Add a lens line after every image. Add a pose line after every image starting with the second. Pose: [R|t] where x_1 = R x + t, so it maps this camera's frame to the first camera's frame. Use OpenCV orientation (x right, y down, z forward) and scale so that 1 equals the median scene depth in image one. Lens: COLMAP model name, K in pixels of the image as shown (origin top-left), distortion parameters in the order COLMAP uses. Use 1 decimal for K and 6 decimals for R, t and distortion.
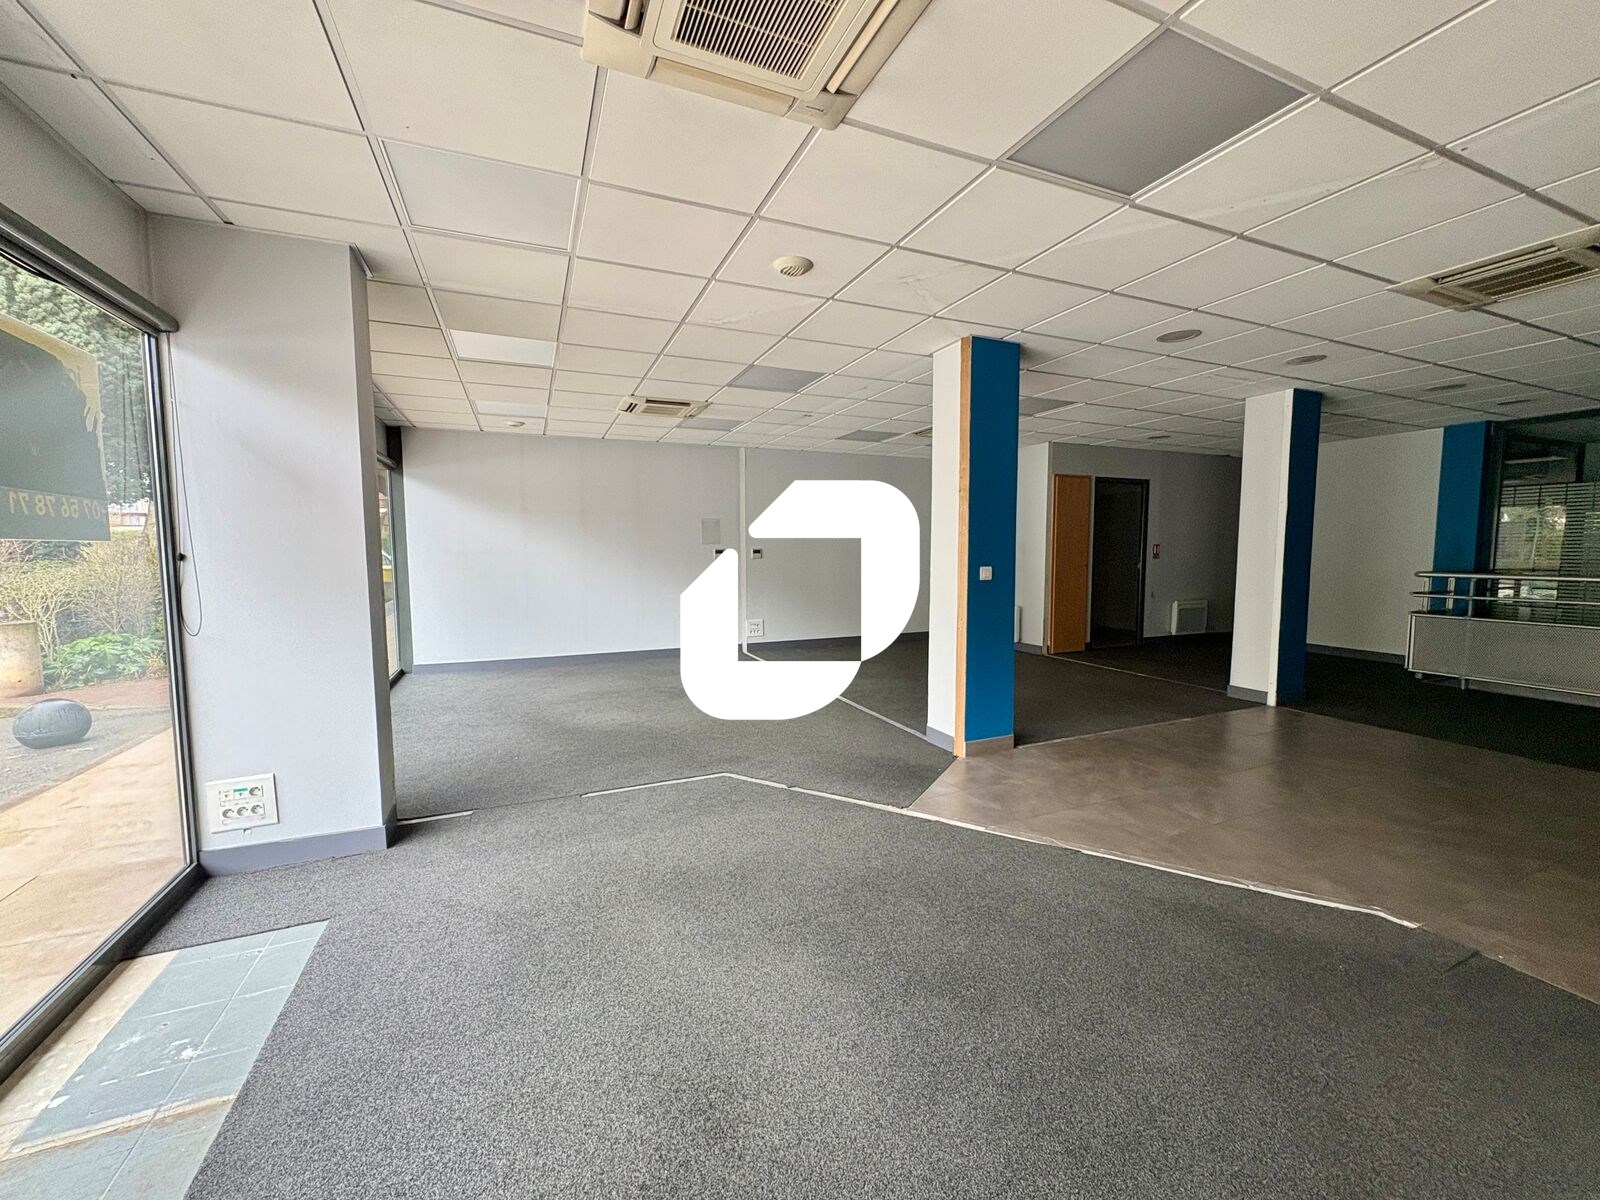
lens RADIAL K [[635.4, 0, 797.2], [0, 635.4, 593.6], [0, 0, 1]] dist [0.000313, 0.000189]
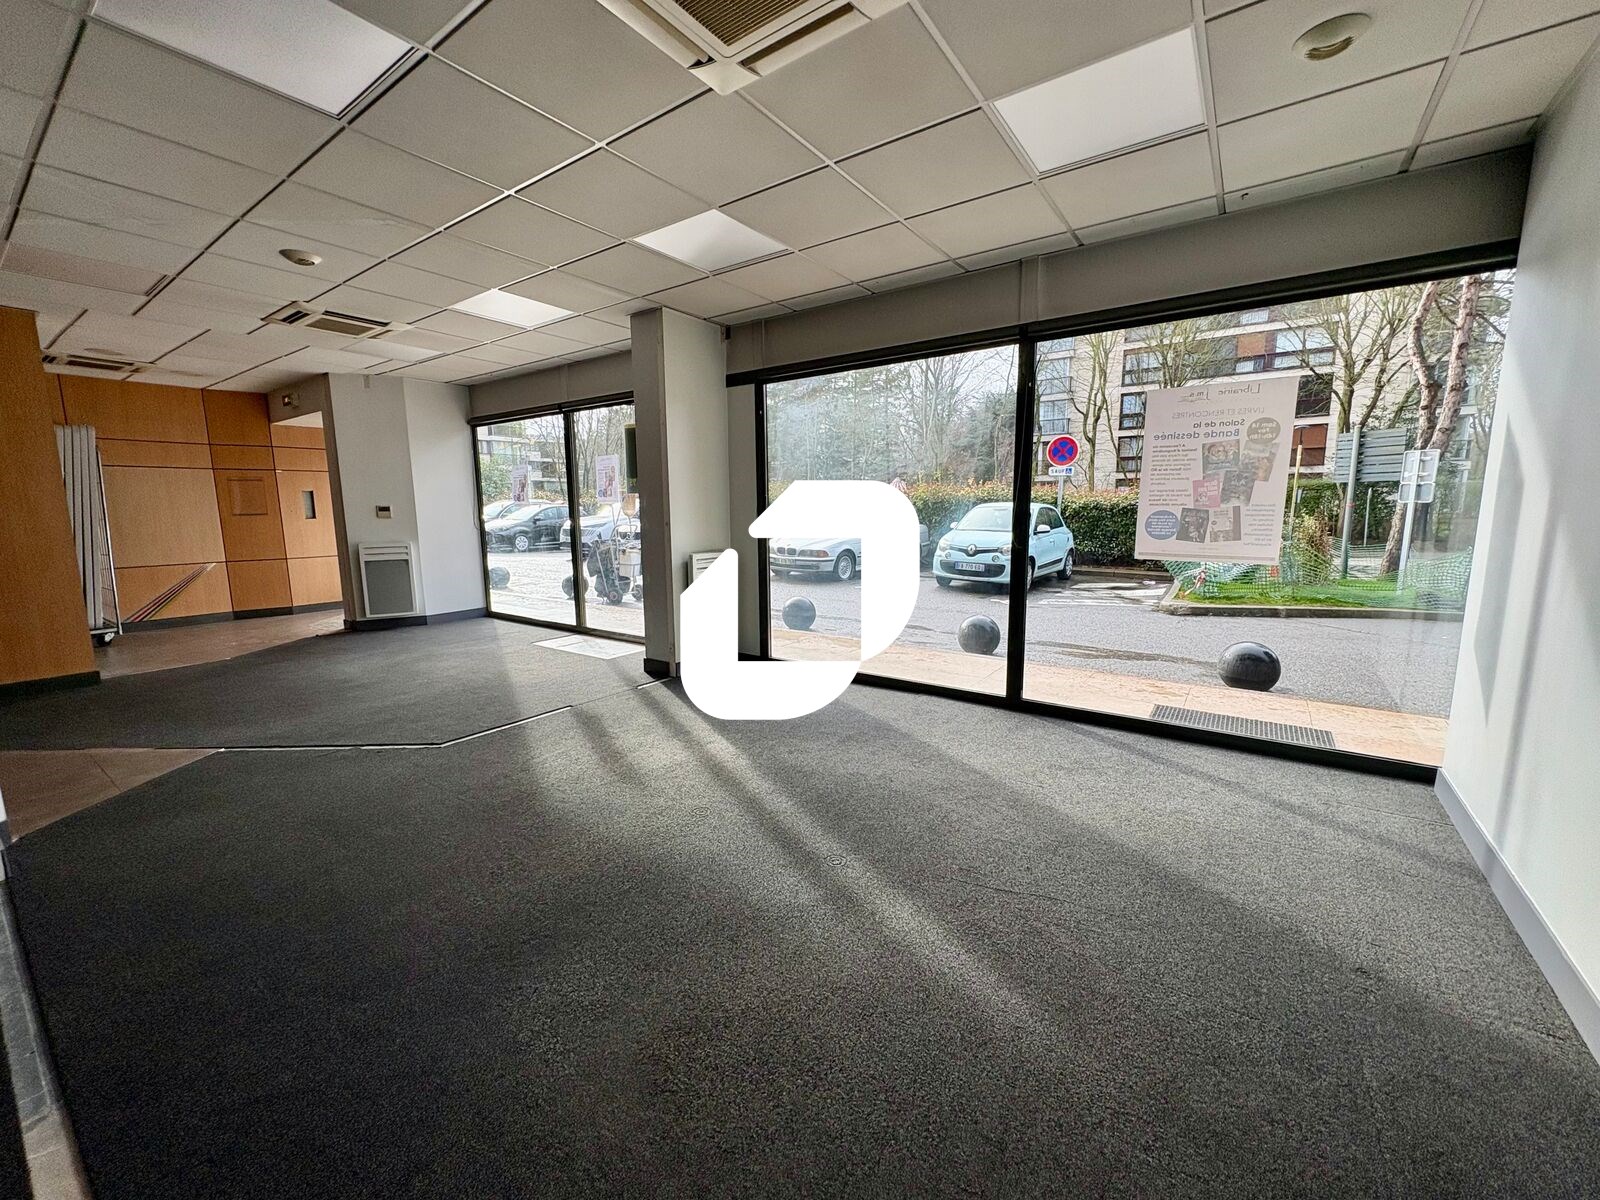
lens RADIAL K [[635.4, 0, 797.7], [0, 635.4, 598.5], [0, 0, 1]] dist [0.000313, 0.000189]
pose [[-0.857159, 0.087978, -0.507482, -0.117018], [-0.023143, 0.977729, 0.208591, -0.128387], [0.514531, 0.190541, -0.836034, 2.113777]]
